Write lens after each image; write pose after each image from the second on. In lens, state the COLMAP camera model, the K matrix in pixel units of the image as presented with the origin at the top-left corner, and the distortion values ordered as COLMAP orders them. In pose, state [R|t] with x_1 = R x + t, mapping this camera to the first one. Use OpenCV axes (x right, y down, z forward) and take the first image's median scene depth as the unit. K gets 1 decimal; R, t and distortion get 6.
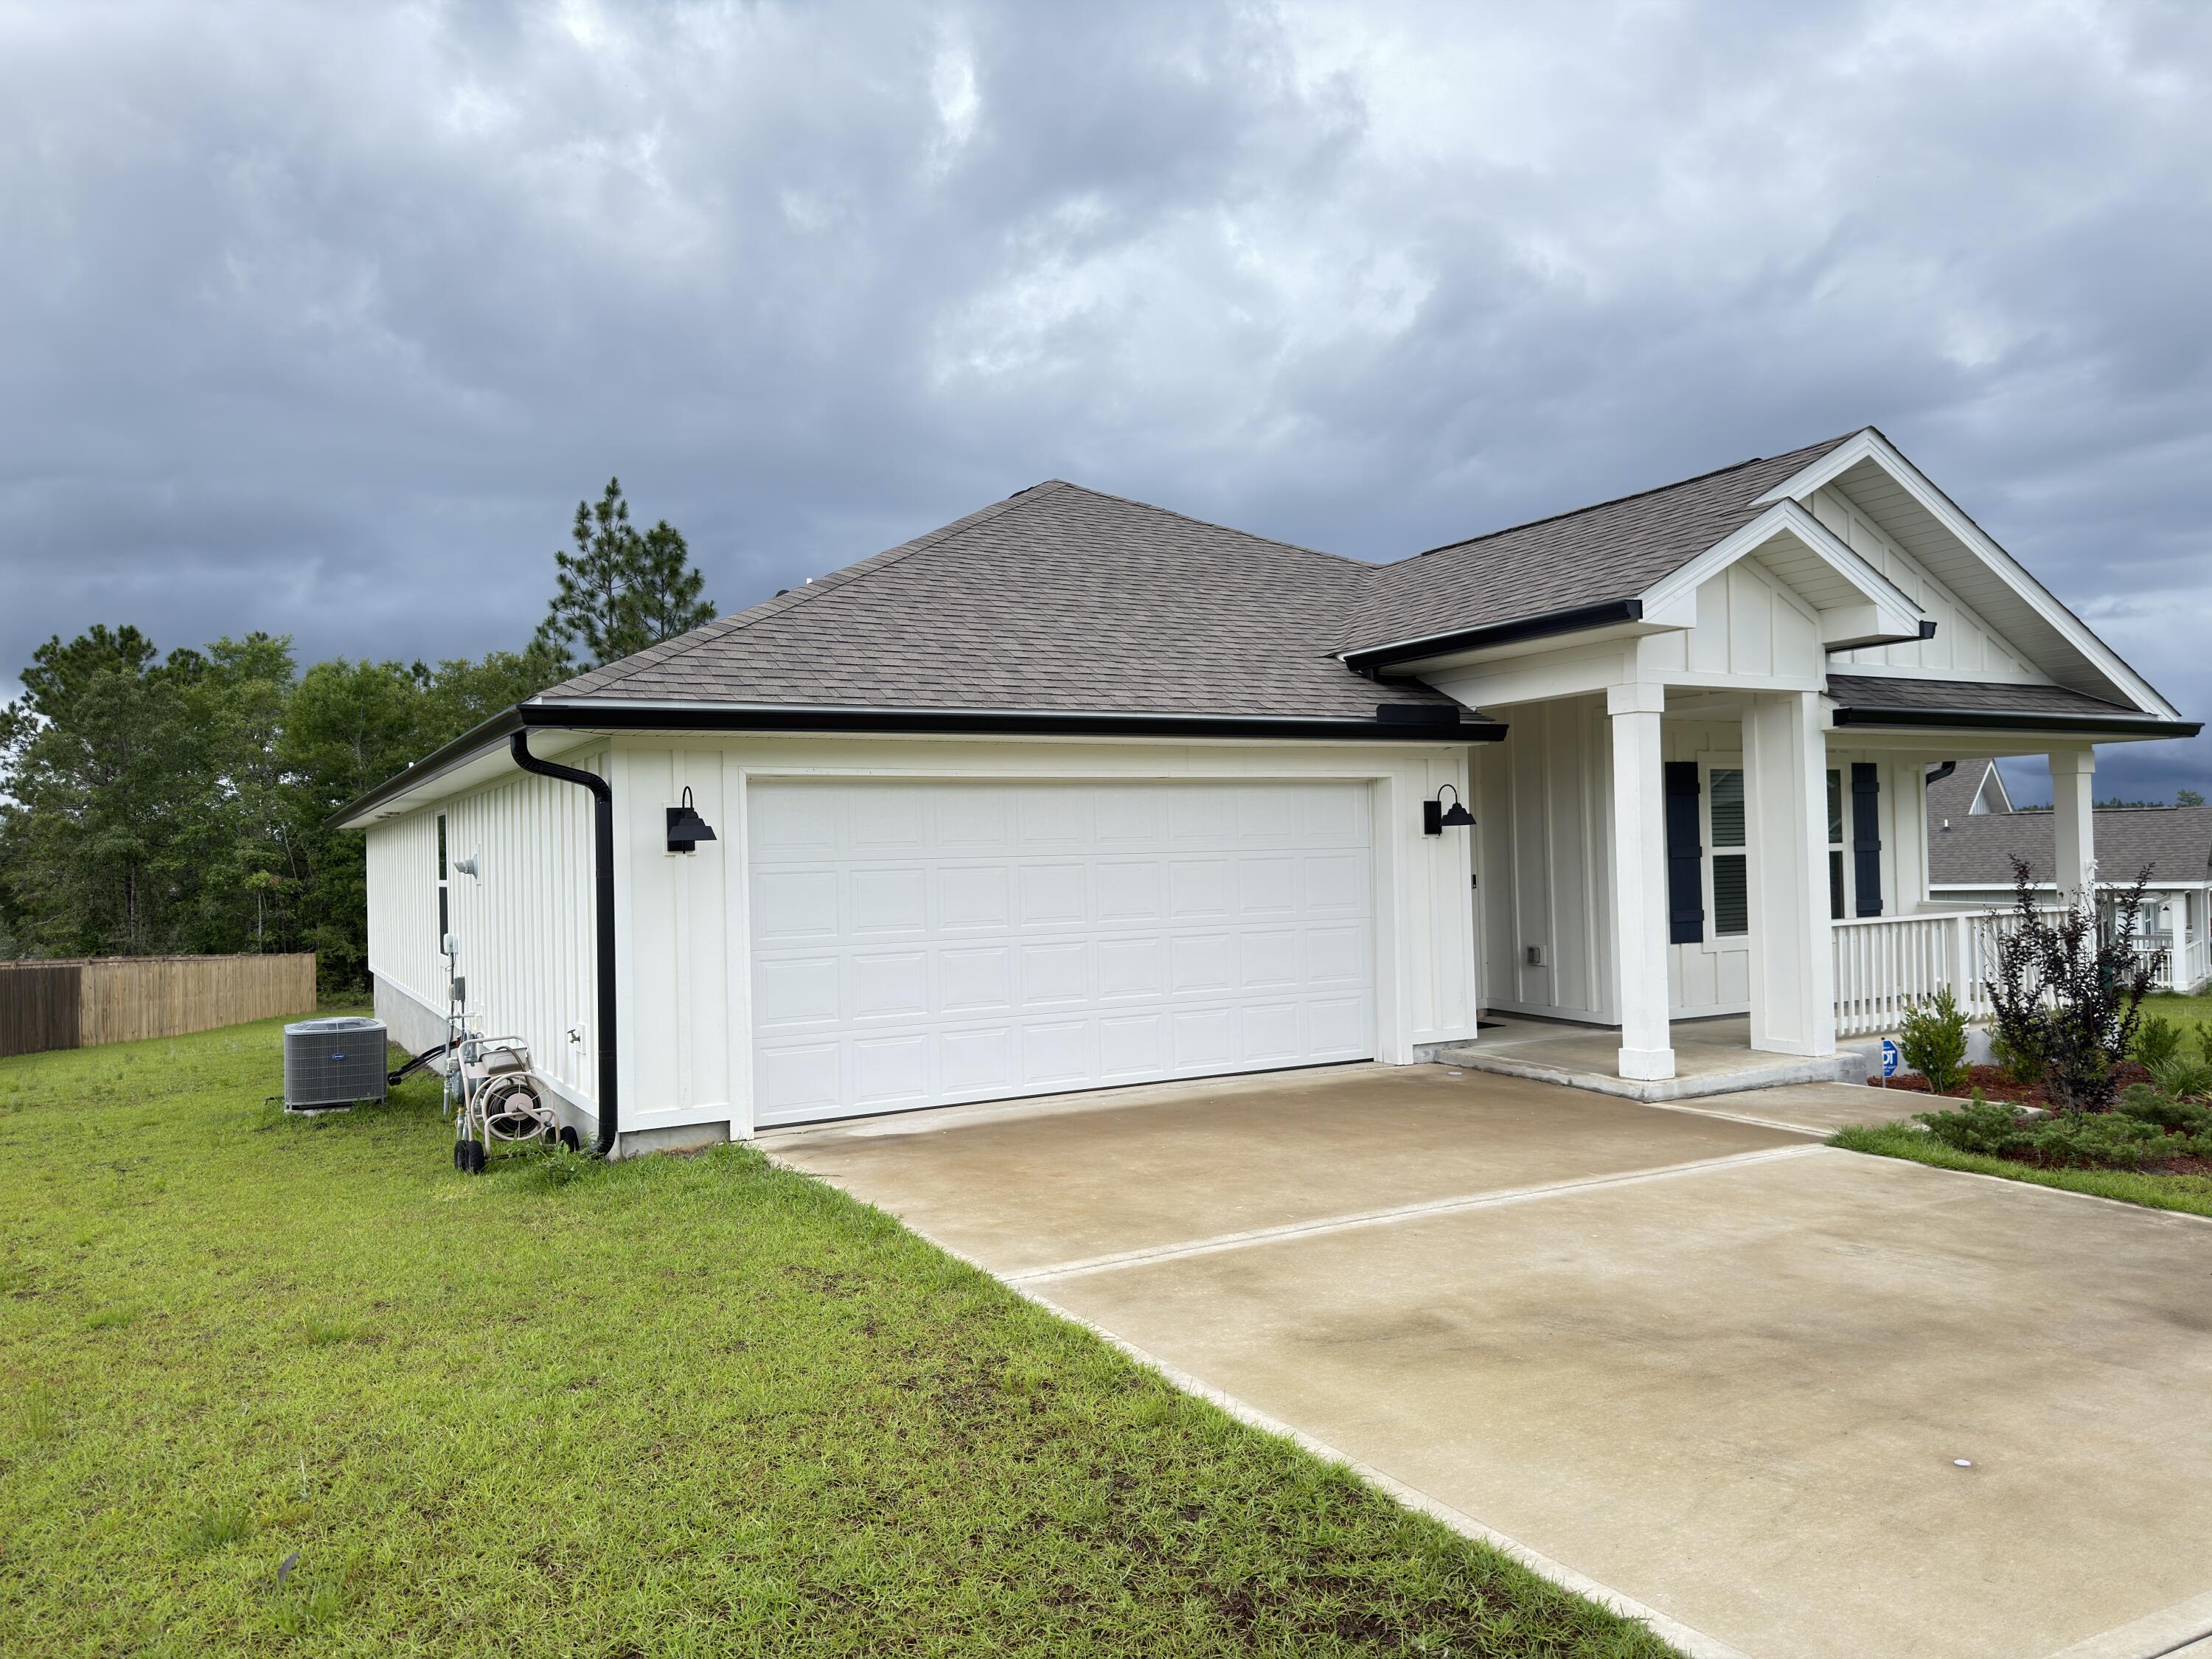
lens RADIAL K [[1569.6, 0, 1106.0], [0, 1569.6, 829.5], [0, 0, 1]] dist [0.021627, -0.001100]
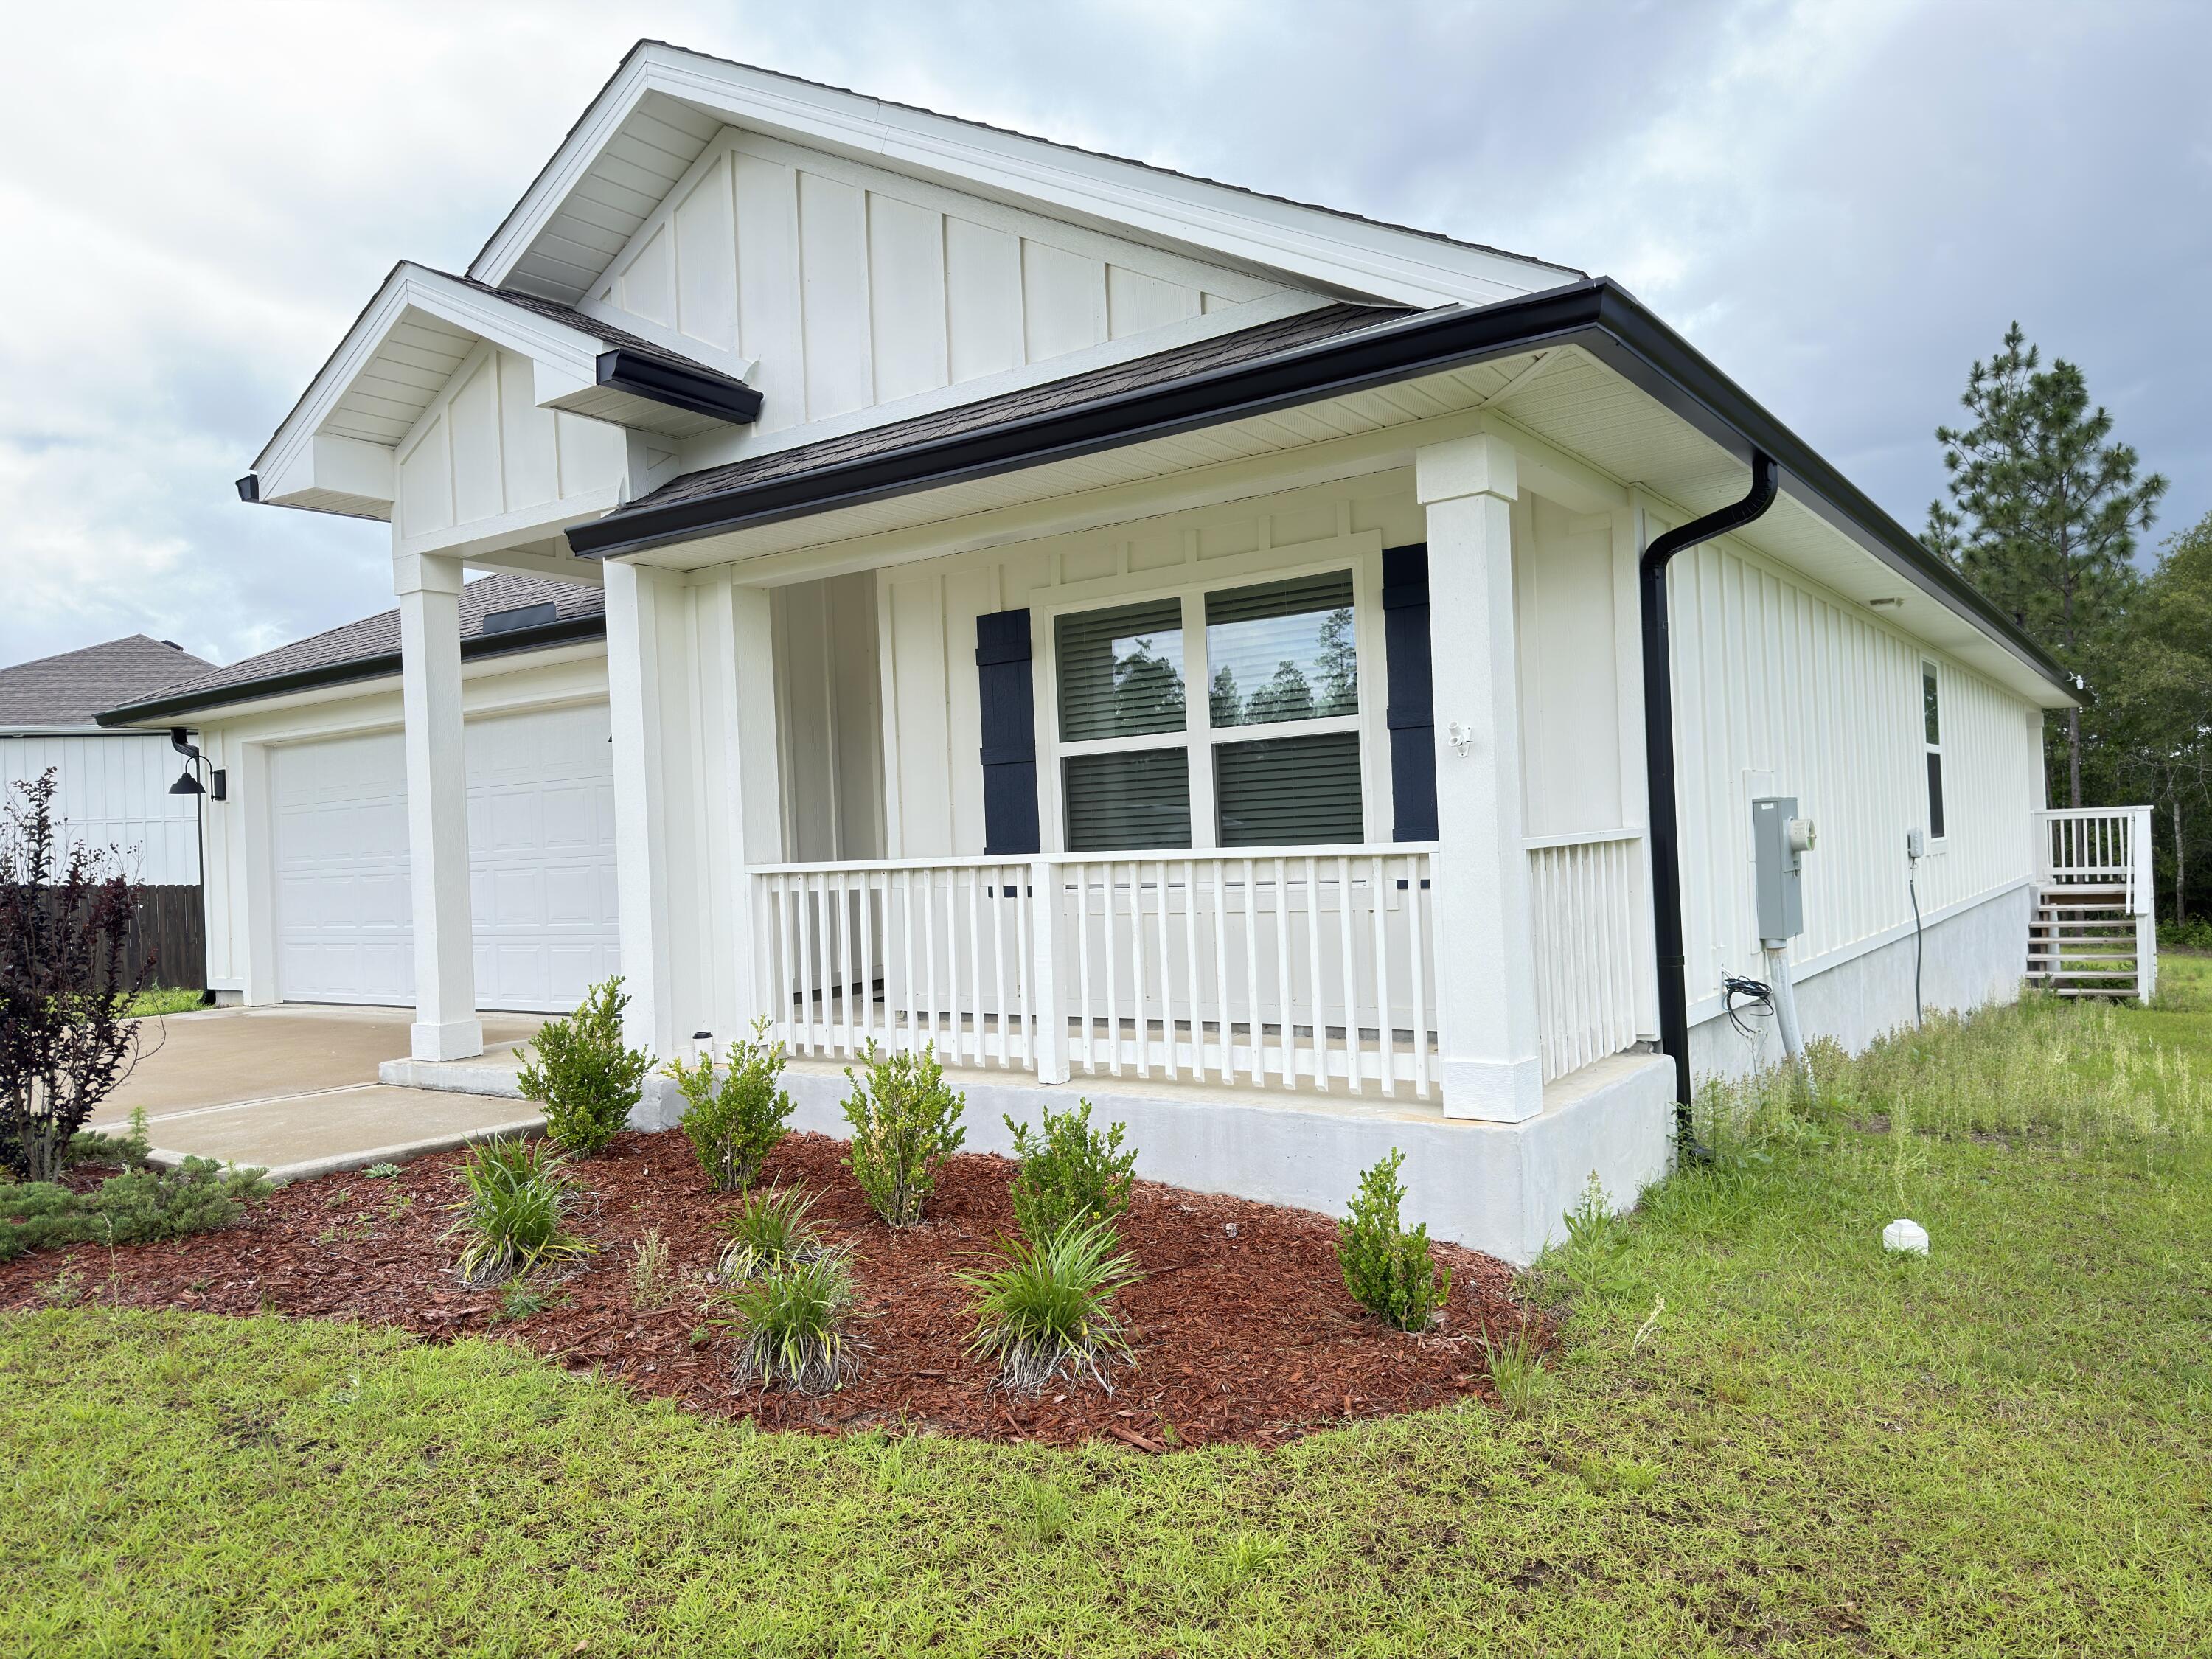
lens RADIAL K [[1569.6, 0, 1106.0], [0, 1569.6, 829.5], [0, 0, 1]] dist [0.021627, -0.001100]
pose [[0.445689, -0.002811, -0.895184, 0.231509], [0.045259, 0.998787, 0.019397, 0.008356], [0.894043, -0.049160, 0.445275, 0.184800]]
